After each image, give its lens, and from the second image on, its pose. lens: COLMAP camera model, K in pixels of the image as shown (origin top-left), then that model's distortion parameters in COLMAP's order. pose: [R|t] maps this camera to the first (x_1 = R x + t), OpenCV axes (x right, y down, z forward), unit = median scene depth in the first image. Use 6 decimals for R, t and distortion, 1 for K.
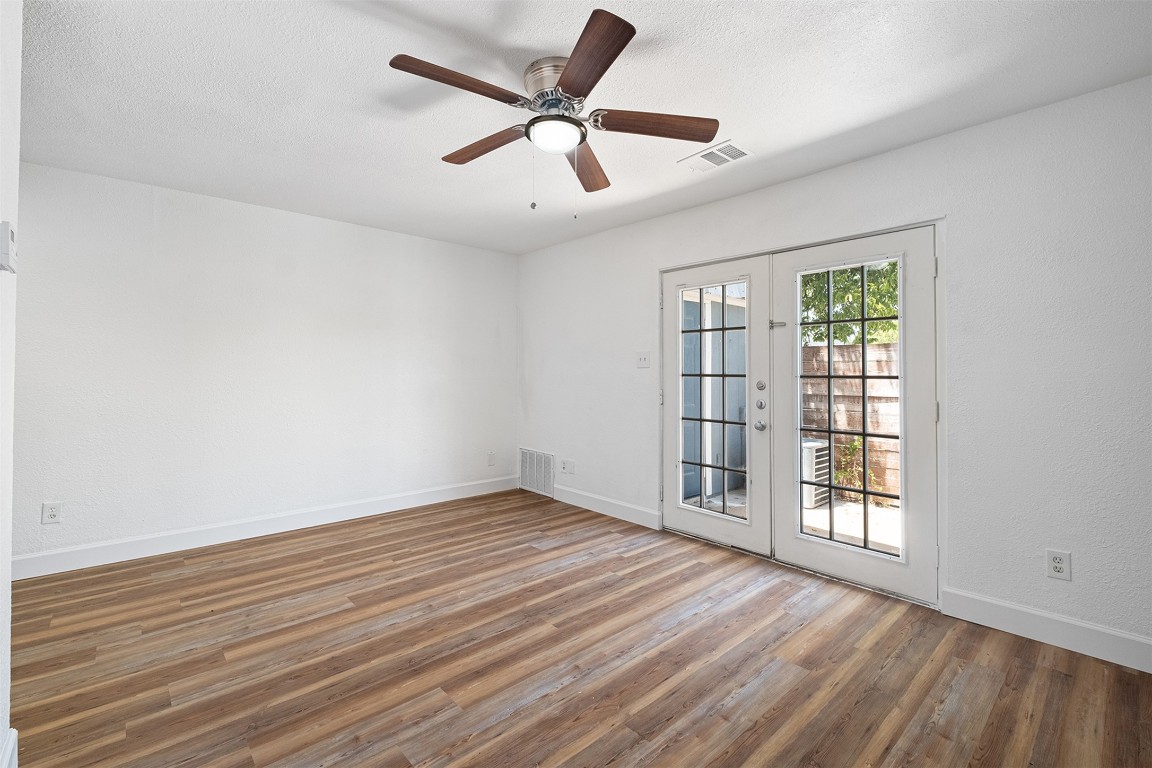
lens RADIAL K [[505.0, 0, 579.7], [0, 505.0, 363.7], [0, 0, 1]] dist [0.002767, -0.006306]
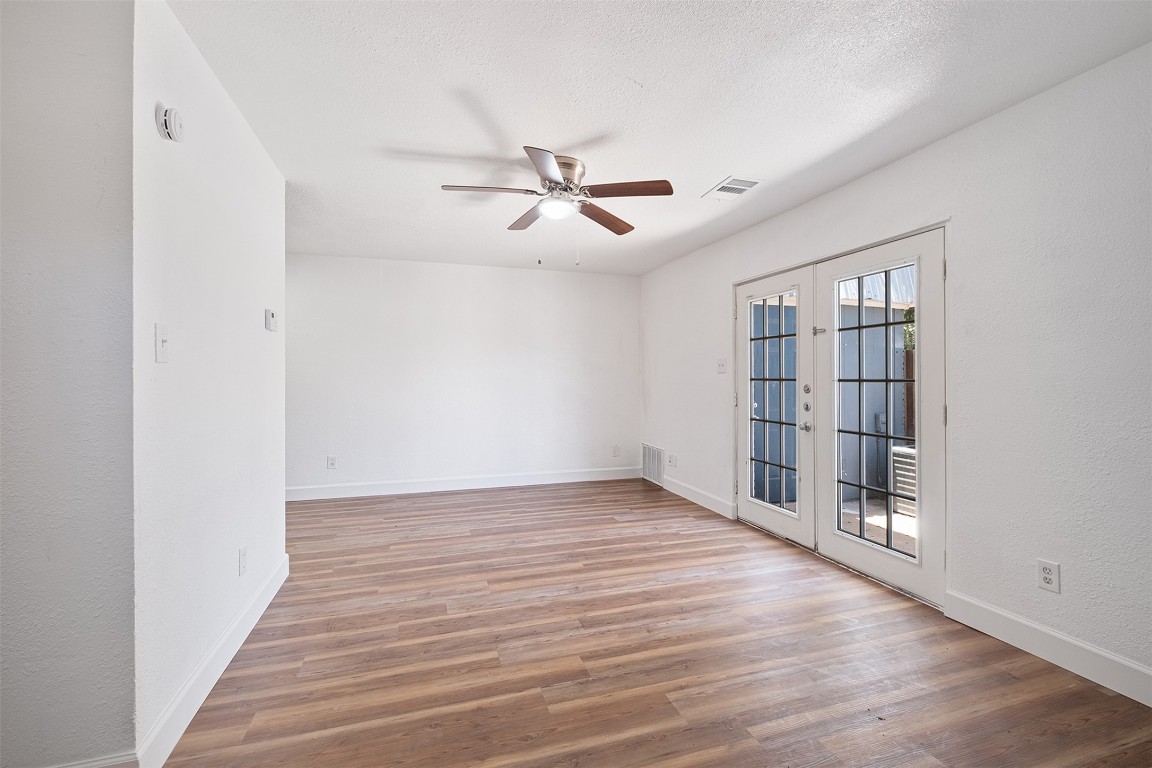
lens RADIAL K [[499.9, 0, 578.7], [0, 499.9, 376.0], [0, 0, 1]] dist [0.002132, -0.005654]
pose [[0.908134, -0.005751, -0.418640, 0.412779], [0.010968, 0.999889, 0.010056, 0.000582], [0.418535, -0.013723, 0.908097, -0.175144]]
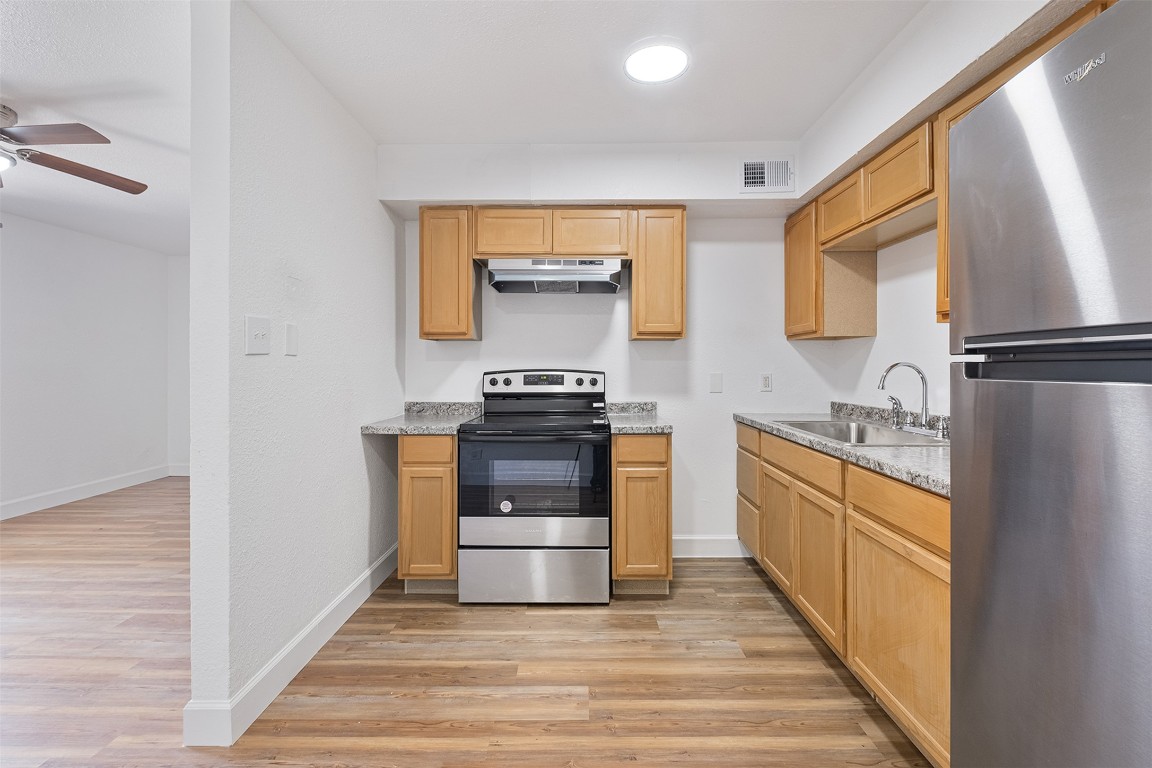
lens RADIAL K [[505.0, 0, 579.7], [0, 505.0, 363.7], [0, 0, 1]] dist [0.002767, -0.006306]
pose [[-0.730884, -0.000361, 0.682501, -1.277283], [-0.011567, 0.999863, -0.011859, 0.004472], [-0.682403, -0.016562, -0.730788, 0.630368]]
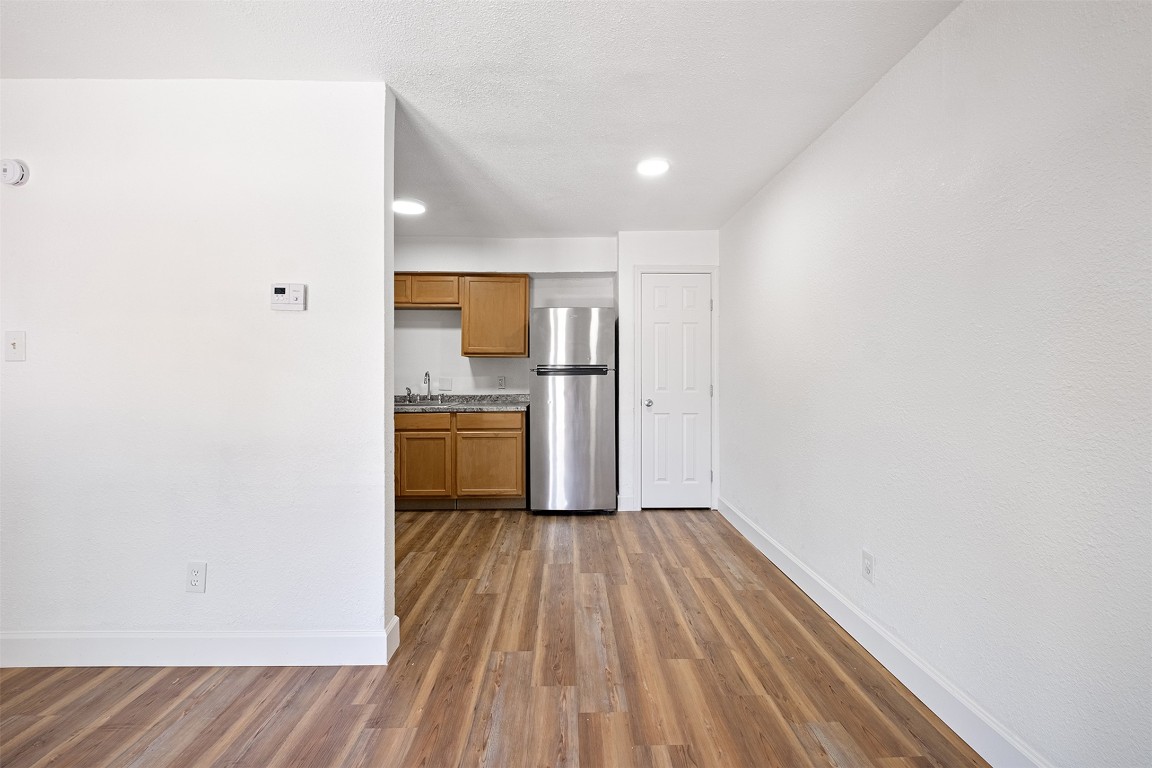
lens RADIAL K [[499.9, 0, 578.7], [0, 499.9, 376.0], [0, 0, 1]] dist [0.002132, -0.005654]
pose [[-0.659304, 0.003186, -0.751870, -0.231972], [0.012423, 0.999901, -0.006656, 0.020388], [0.751774, -0.013729, -0.659278, 1.195804]]
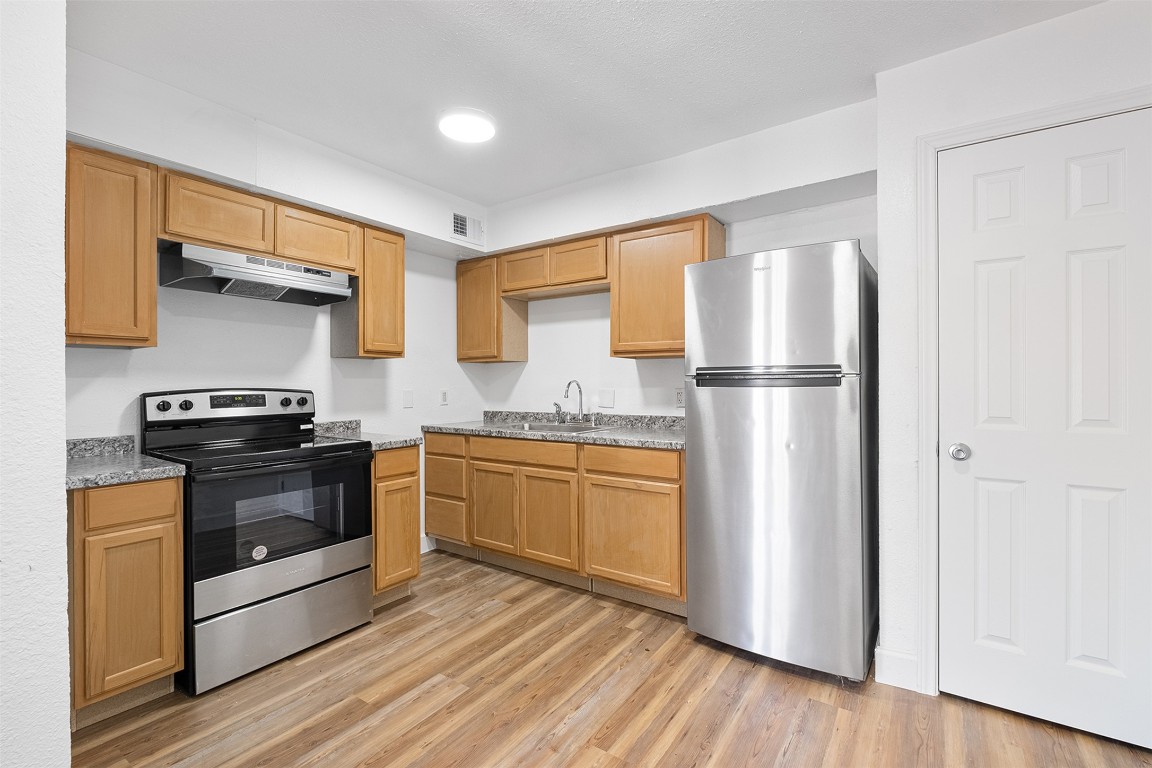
lens RADIAL K [[504.7, 0, 579.6], [0, 504.7, 381.1], [0, 0, 1]] dist [0.002351, -0.005106]
pose [[-0.974961, 0.001220, -0.222370, -0.875552], [0.005410, 0.999819, -0.018236, 0.011222], [0.222308, -0.018982, -0.974792, 0.891999]]
